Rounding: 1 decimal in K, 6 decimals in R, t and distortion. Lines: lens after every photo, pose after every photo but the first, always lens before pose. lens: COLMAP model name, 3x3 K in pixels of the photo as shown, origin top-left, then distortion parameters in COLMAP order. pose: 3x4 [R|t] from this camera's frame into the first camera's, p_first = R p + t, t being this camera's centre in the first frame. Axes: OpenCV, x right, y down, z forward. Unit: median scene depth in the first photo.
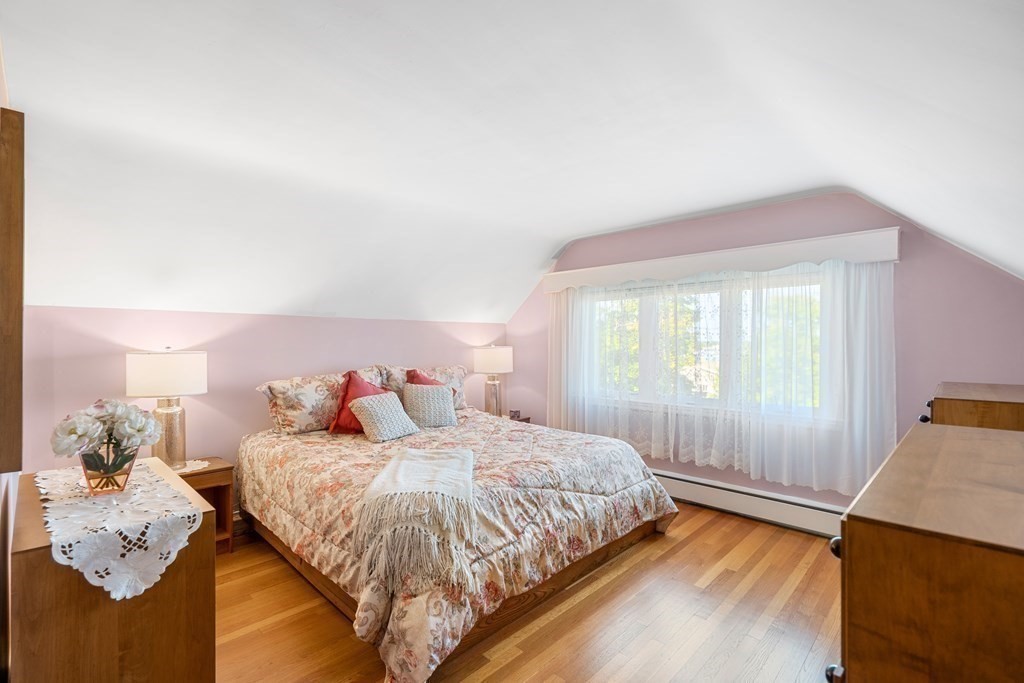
lens RADIAL K [[471.1, 0, 515.2], [0, 471.1, 342.8], [0, 0, 1]] dist [-0.003365, 0.000084]
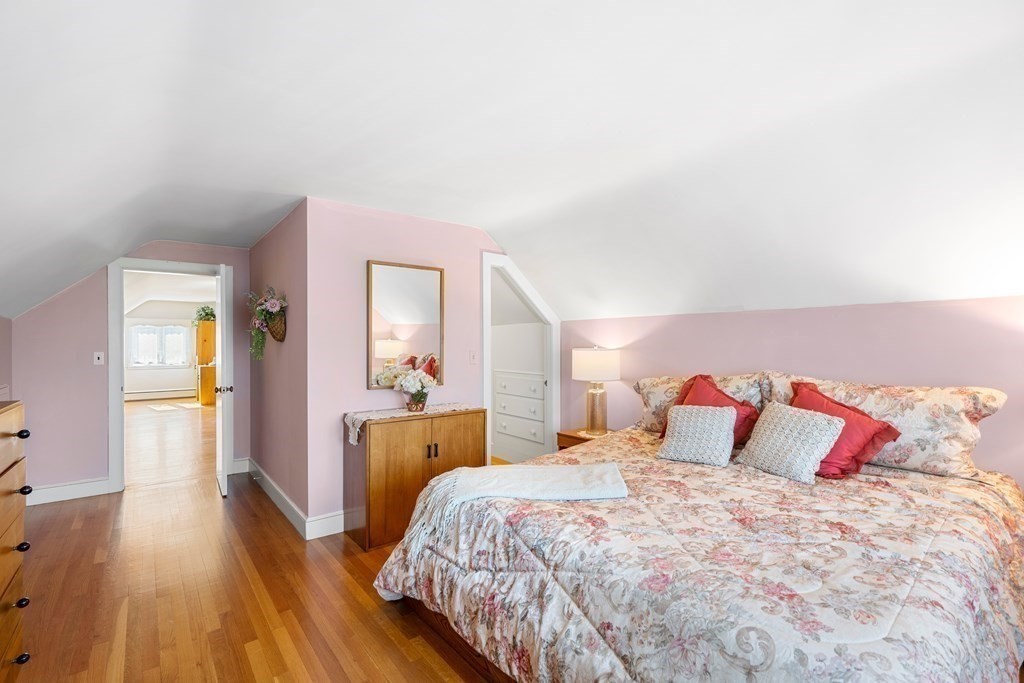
lens RADIAL K [[471.1, 0, 512.5], [0, 471.1, 343.7], [0, 0, 1]] dist [-0.003365, 0.000084]
pose [[-0.139885, 0.002743, -0.990164, 0.773251], [0.001078, 0.999996, 0.002618, 0.000296], [0.990167, -0.000701, -0.139888, 1.100616]]
